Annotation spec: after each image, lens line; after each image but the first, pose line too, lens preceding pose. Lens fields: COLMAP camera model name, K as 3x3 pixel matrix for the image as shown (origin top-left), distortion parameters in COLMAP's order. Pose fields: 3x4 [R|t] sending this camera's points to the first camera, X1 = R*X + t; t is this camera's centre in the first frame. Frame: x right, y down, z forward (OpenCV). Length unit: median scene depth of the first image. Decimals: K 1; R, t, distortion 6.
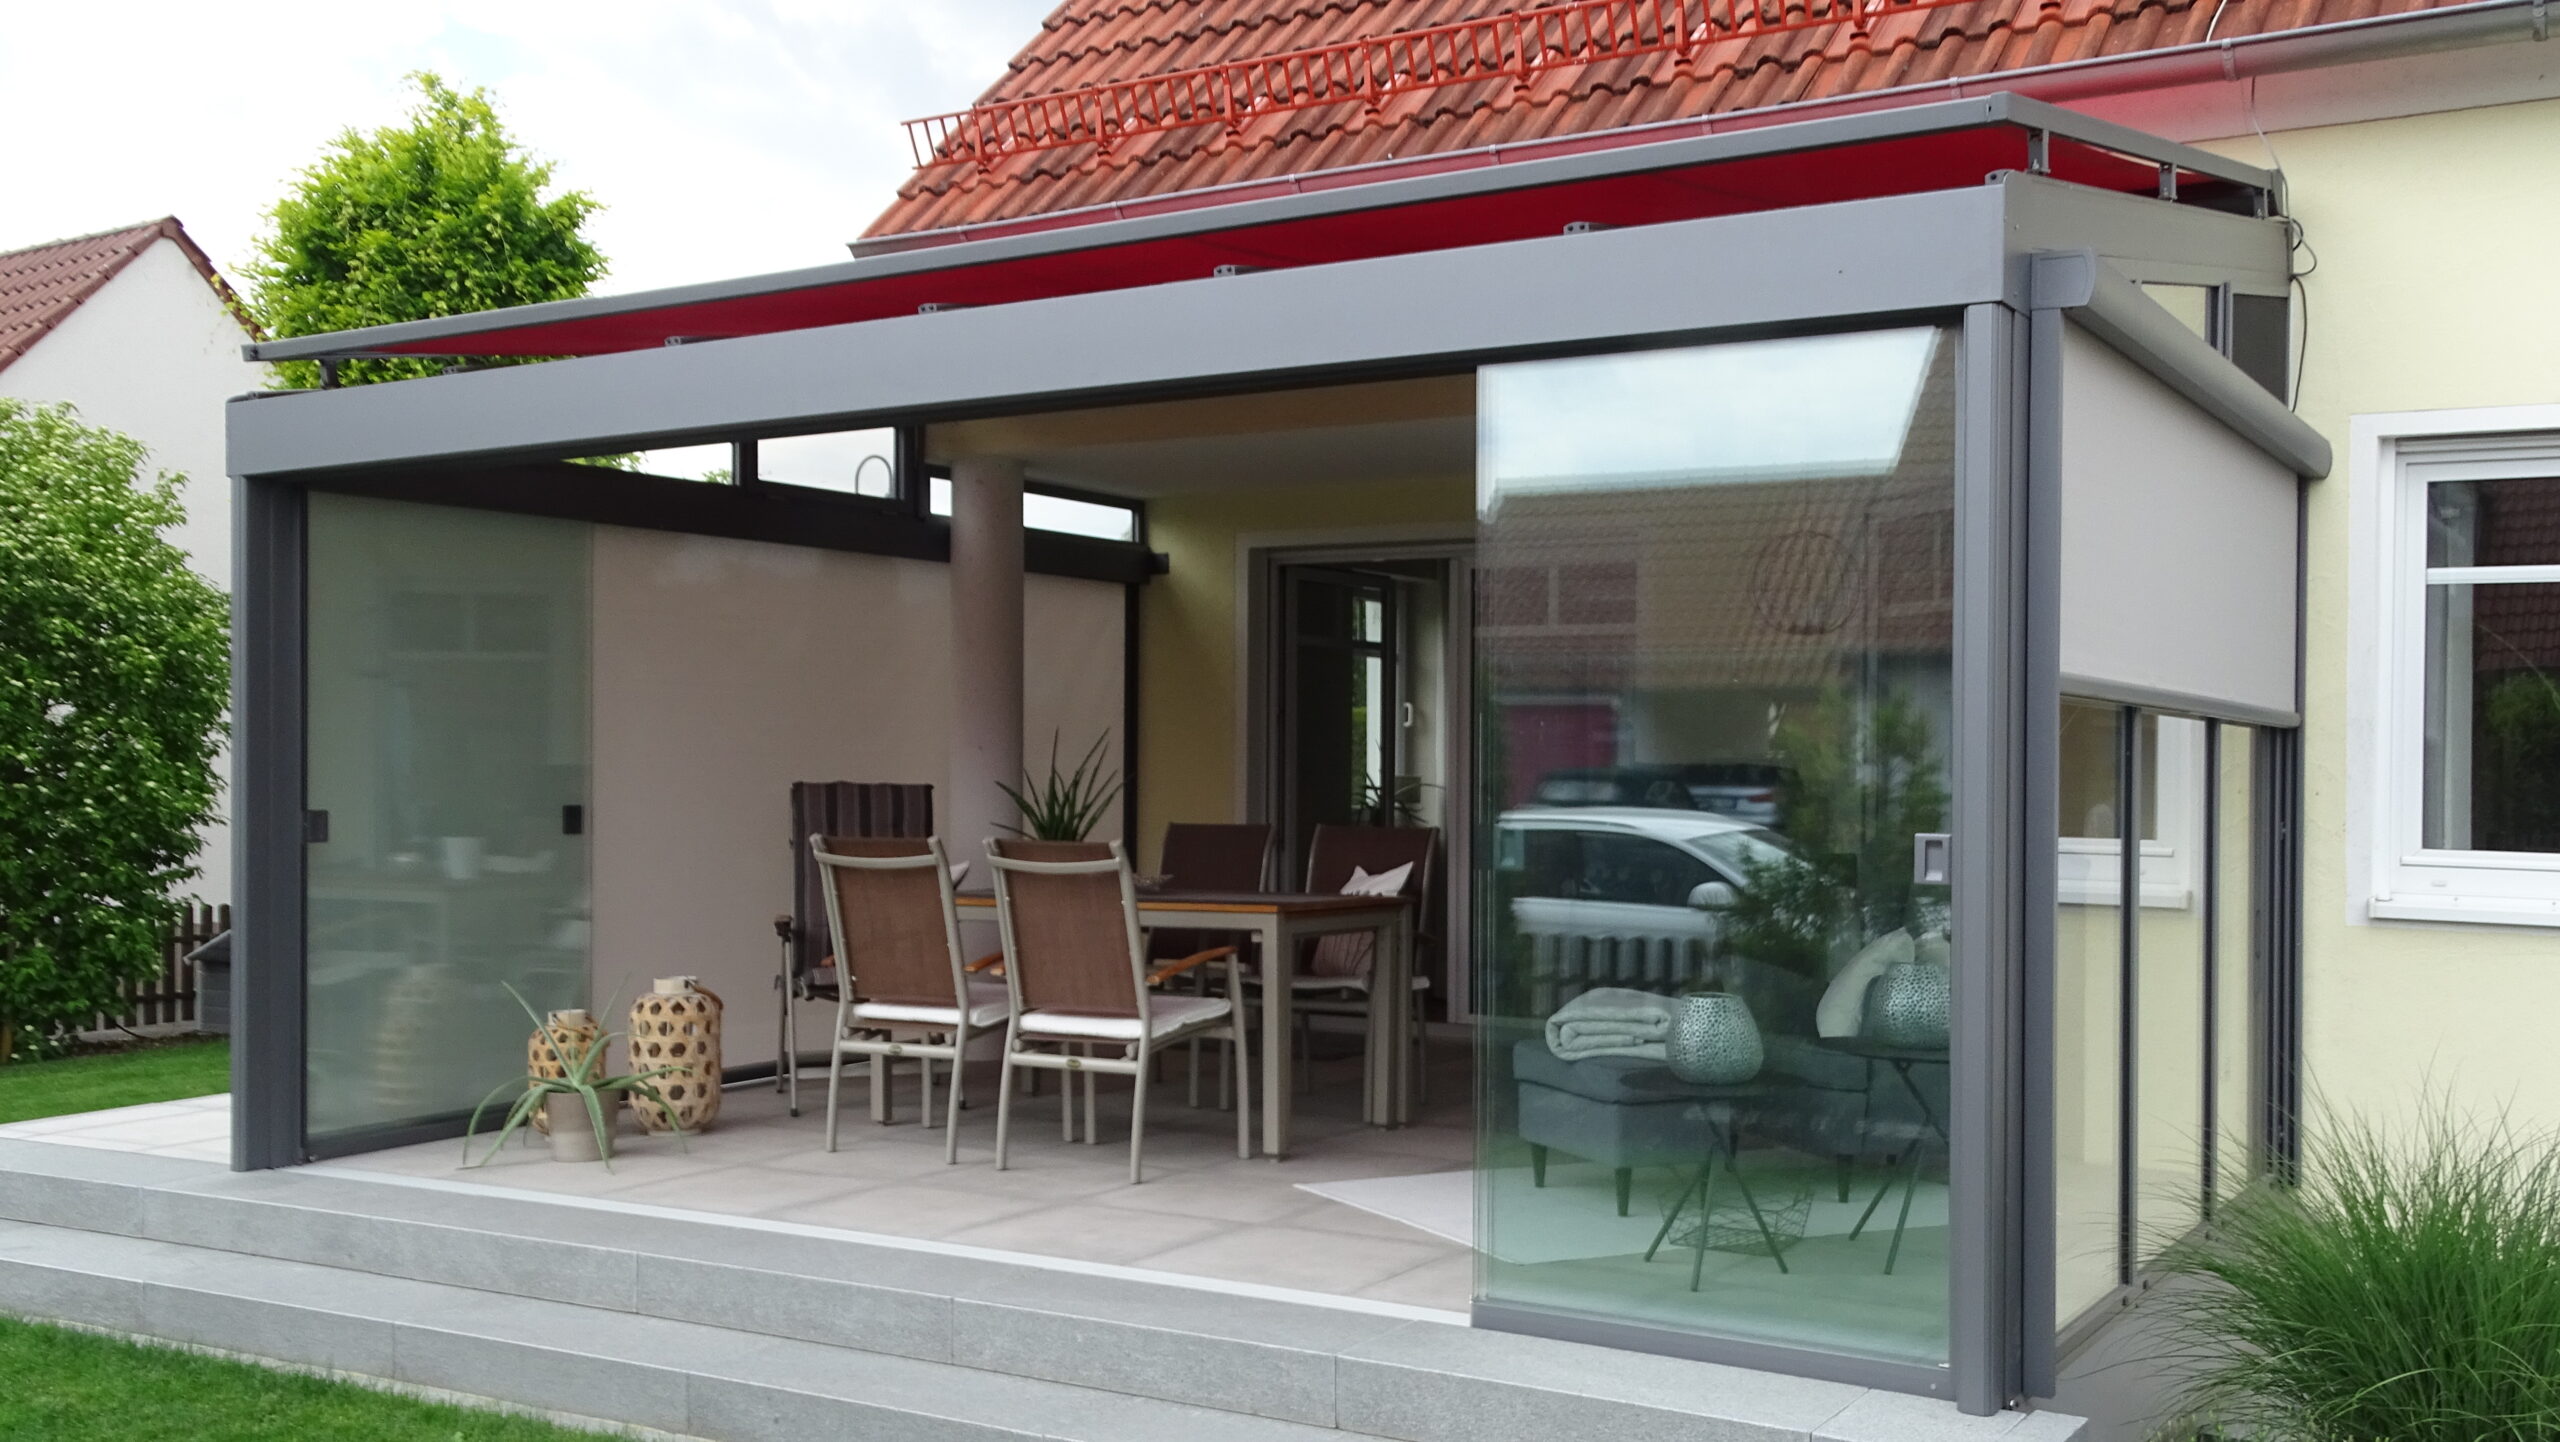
lens RADIAL K [[2412.3, 0, 1307.8], [0, 2412.3, 759.9], [0, 0, 1]] dist [0.034556, 0.005967]
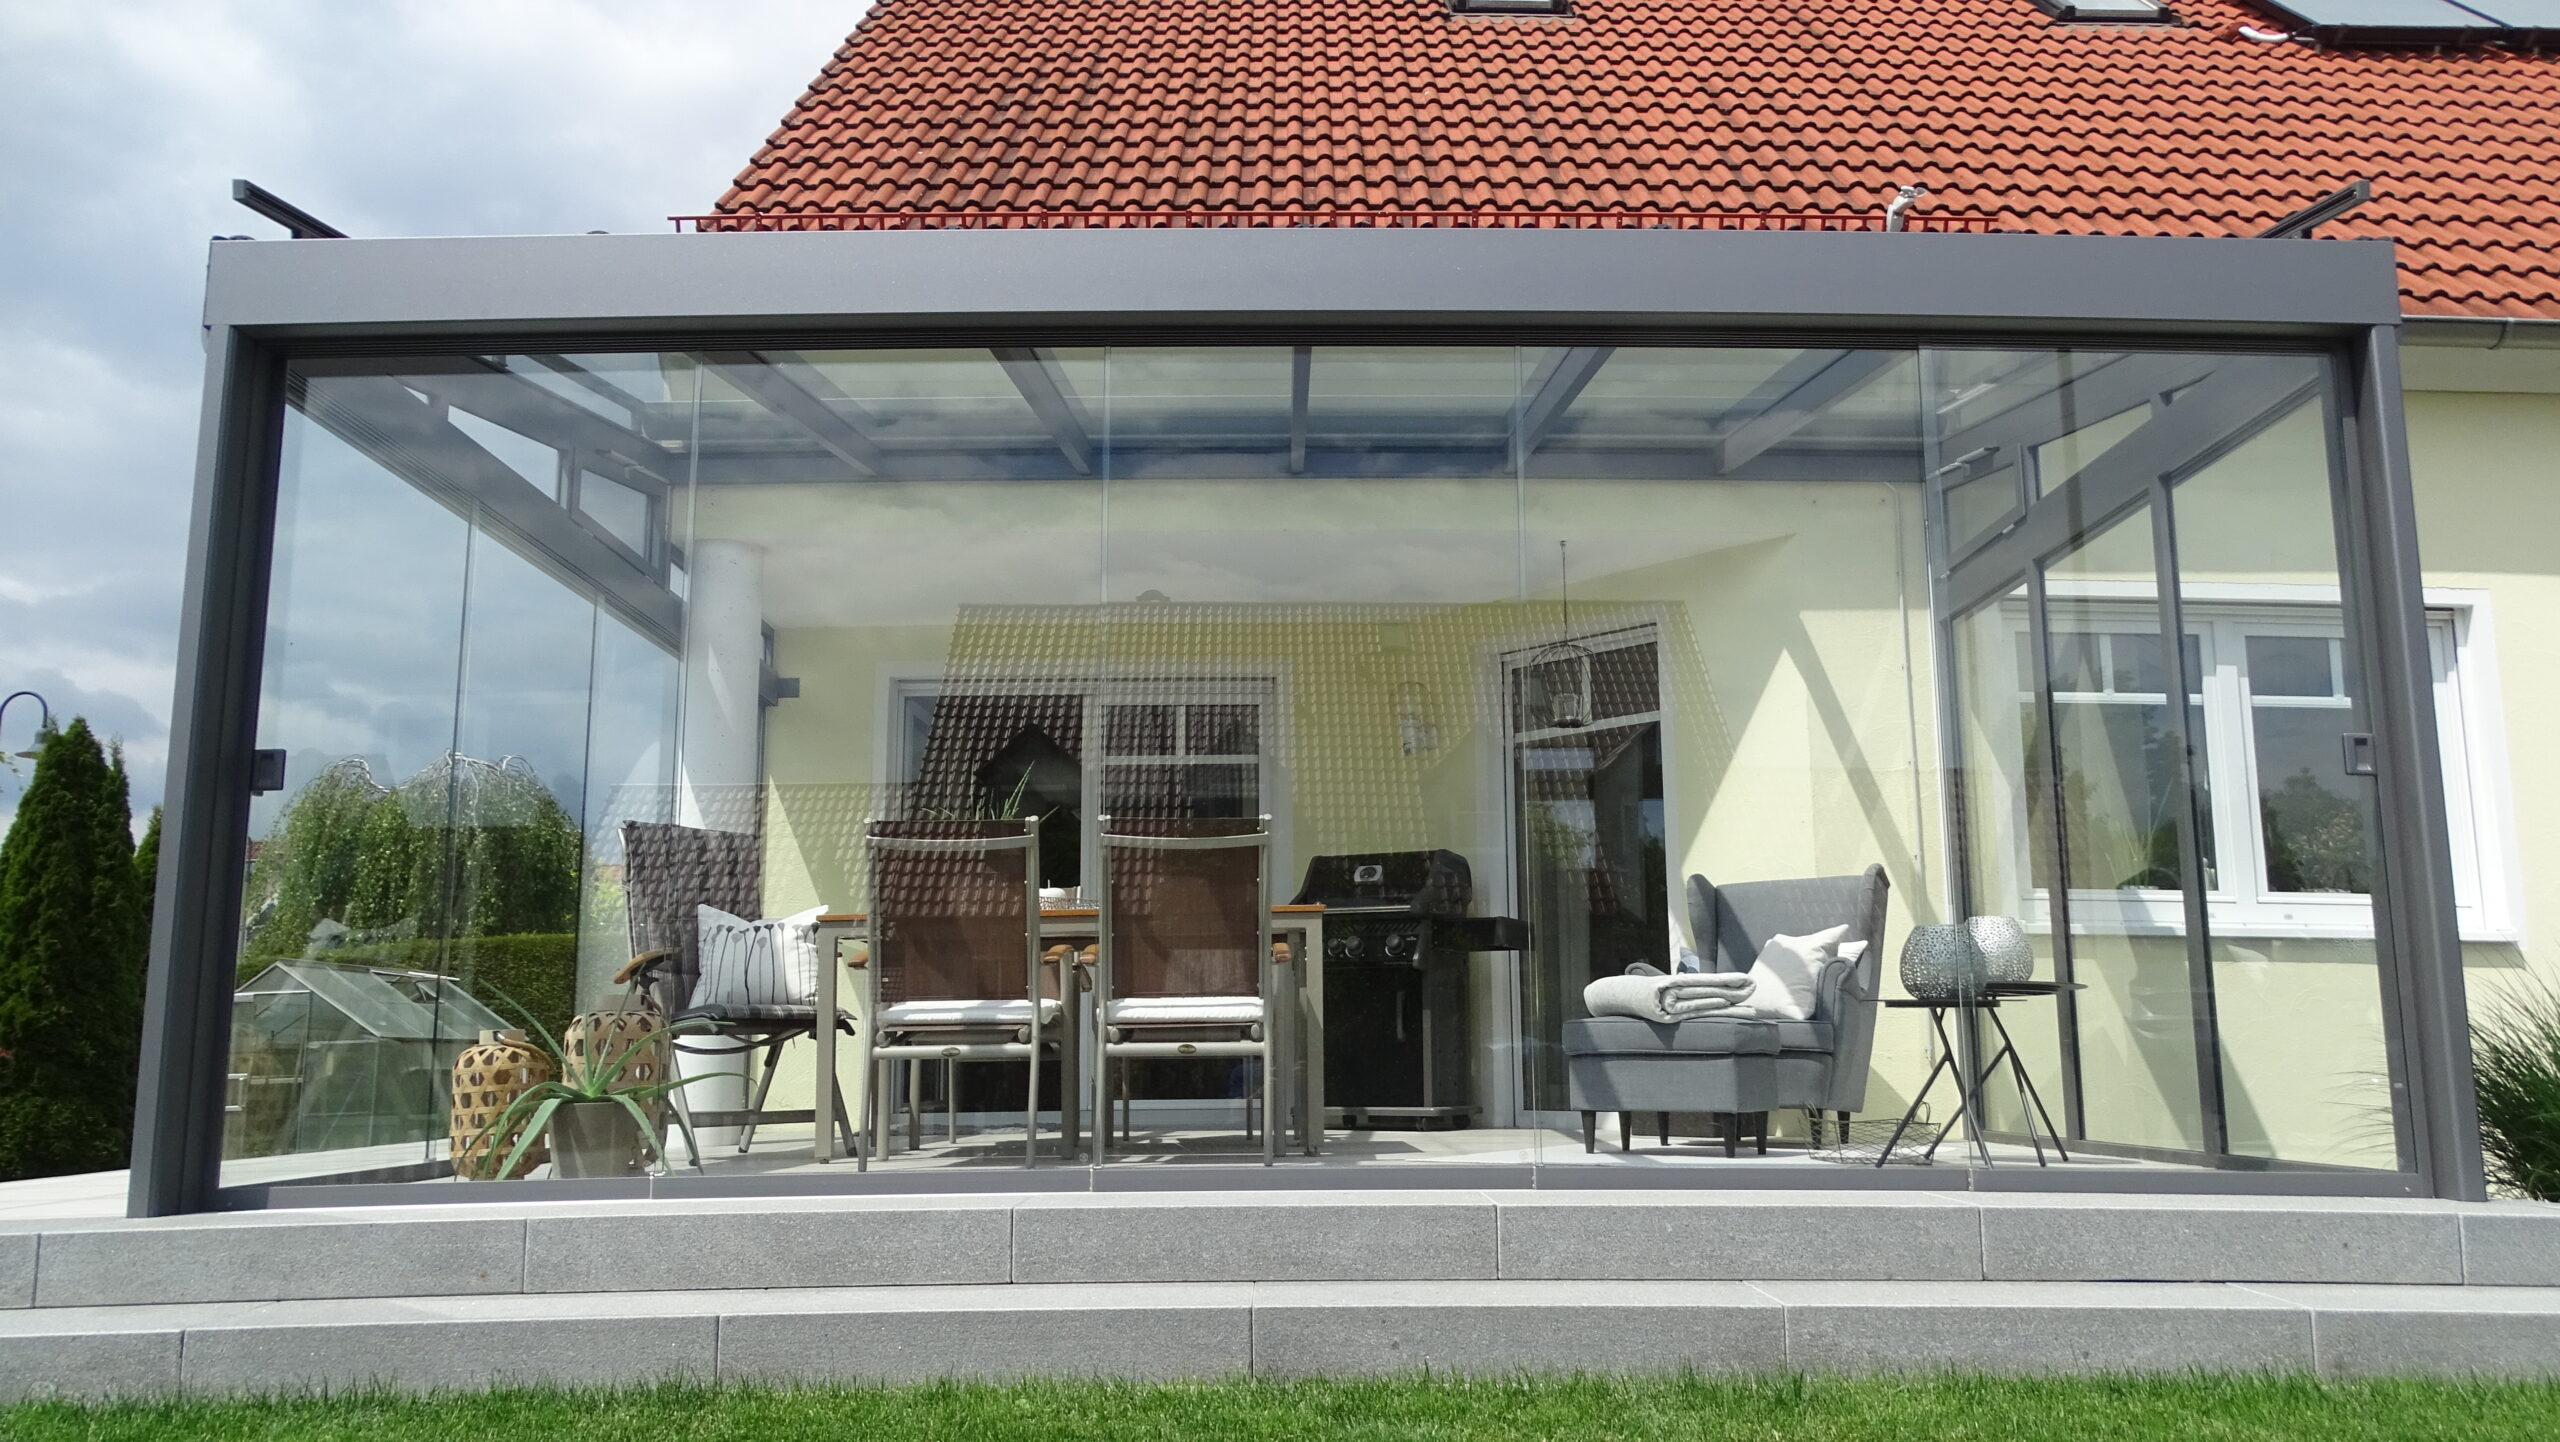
lens RADIAL K [[1886.4, 0, 1280.0], [0, 1886.4, 721.0], [0, 0, 1]] dist [0.035807, -0.005133]
pose [[0.850515, 0.090961, 0.518026, -0.432085], [0.002052, 0.984350, -0.176212, 0.117475], [-0.525947, 0.150934, 0.837018, 0.284819]]
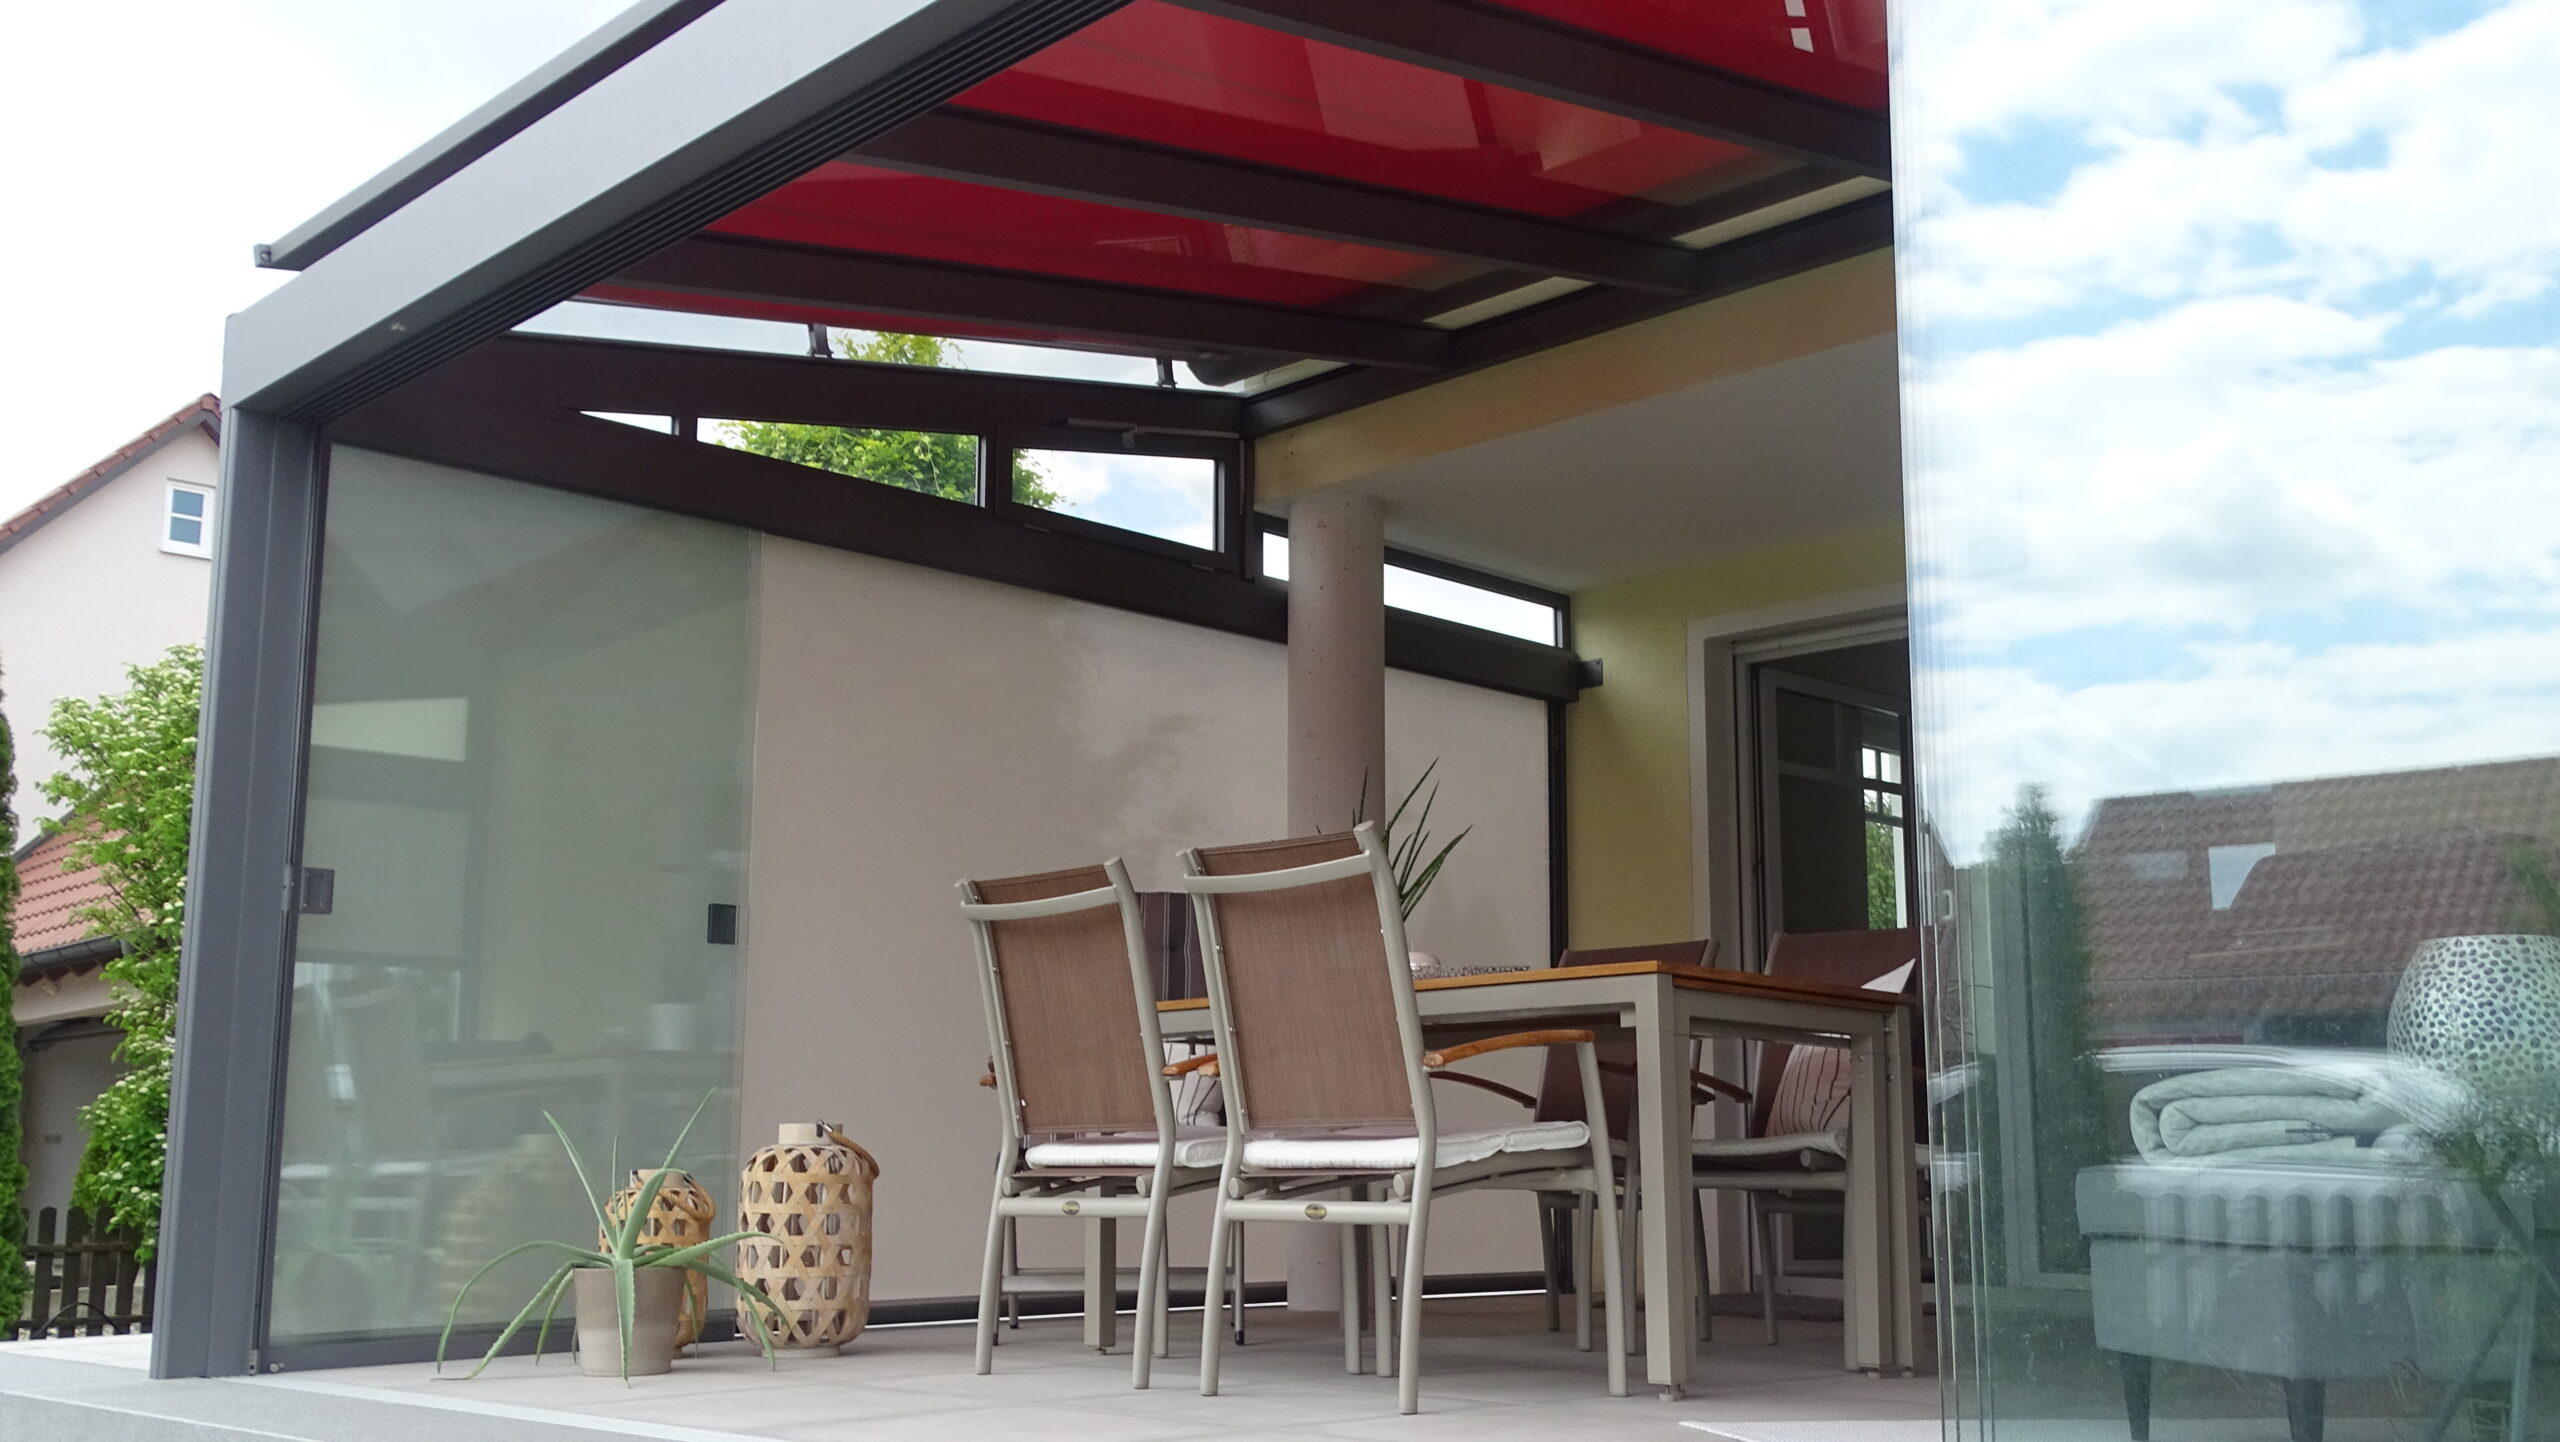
lens RADIAL K [[2412.3, 0, 1307.8], [0, 2412.3, 759.9], [0, 0, 1]] dist [0.034556, 0.005967]
pose [[0.971845, -0.038243, -0.232496, 0.041611], [0.000757, 0.987242, -0.159225, 0.099435], [0.235619, 0.154566, 0.959475, 0.362913]]
